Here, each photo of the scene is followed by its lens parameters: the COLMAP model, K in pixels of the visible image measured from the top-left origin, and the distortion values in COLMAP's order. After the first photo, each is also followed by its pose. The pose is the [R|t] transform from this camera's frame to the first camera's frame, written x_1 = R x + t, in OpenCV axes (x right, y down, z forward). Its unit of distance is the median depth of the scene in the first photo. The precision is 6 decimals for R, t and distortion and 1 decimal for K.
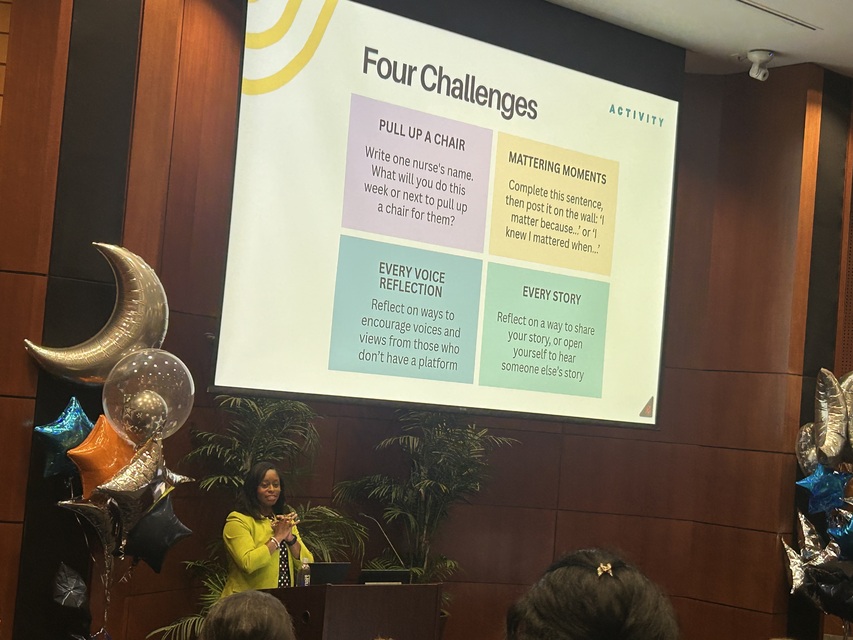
lens RADIAL K [[1465.1, 0, 422.8], [0, 1465.1, 330.5], [0, 0, 1]] dist [0.093768, 0.019459]
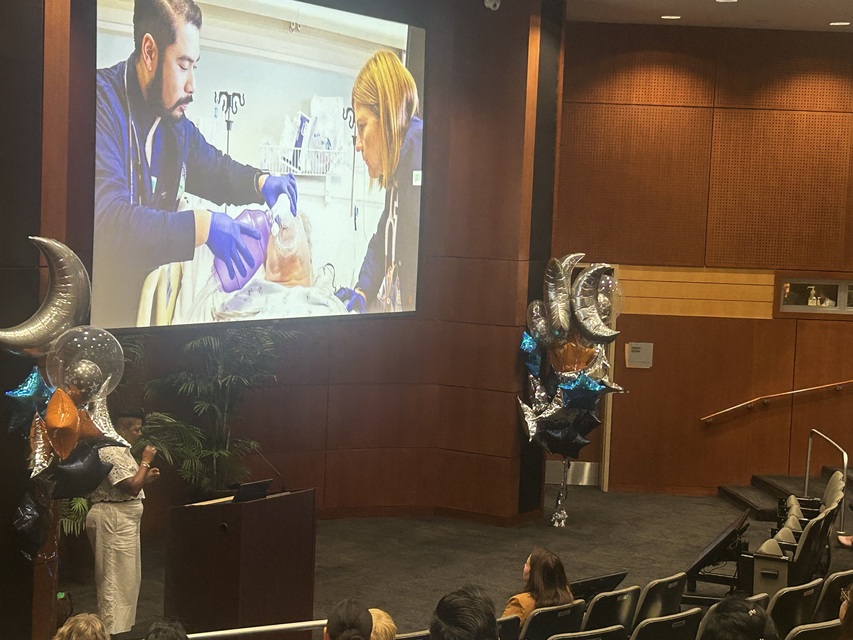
lens RADIAL K [[1591.5, 0, 426.5], [0, 1591.5, 320.0], [0, 0, 1]] dist [0.264918, -1.300746]
pose [[0.960113, -0.065175, 0.271911, -0.181049], [0.024490, 0.988319, 0.150418, -0.120937], [-0.278538, -0.137759, 0.950494, -0.215706]]
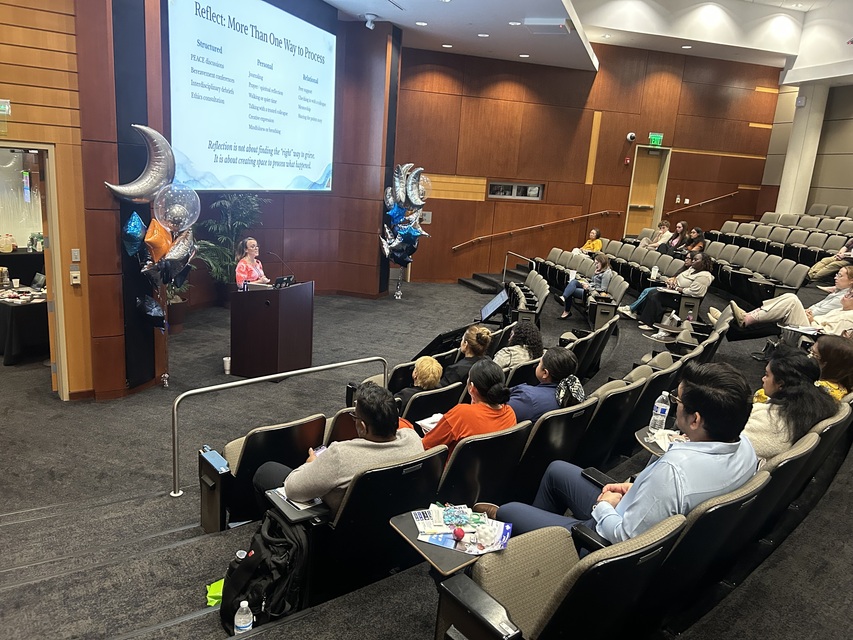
lens RADIAL K [[642.4, 0, 421.9], [0, 642.4, 319.4], [0, 0, 1]] dist [0.080655, -0.107010]
pose [[0.866450, -0.133097, 0.481195, -0.230046], [-0.025380, 0.950823, 0.308694, -0.059164], [-0.498617, -0.279681, 0.820463, 0.050842]]
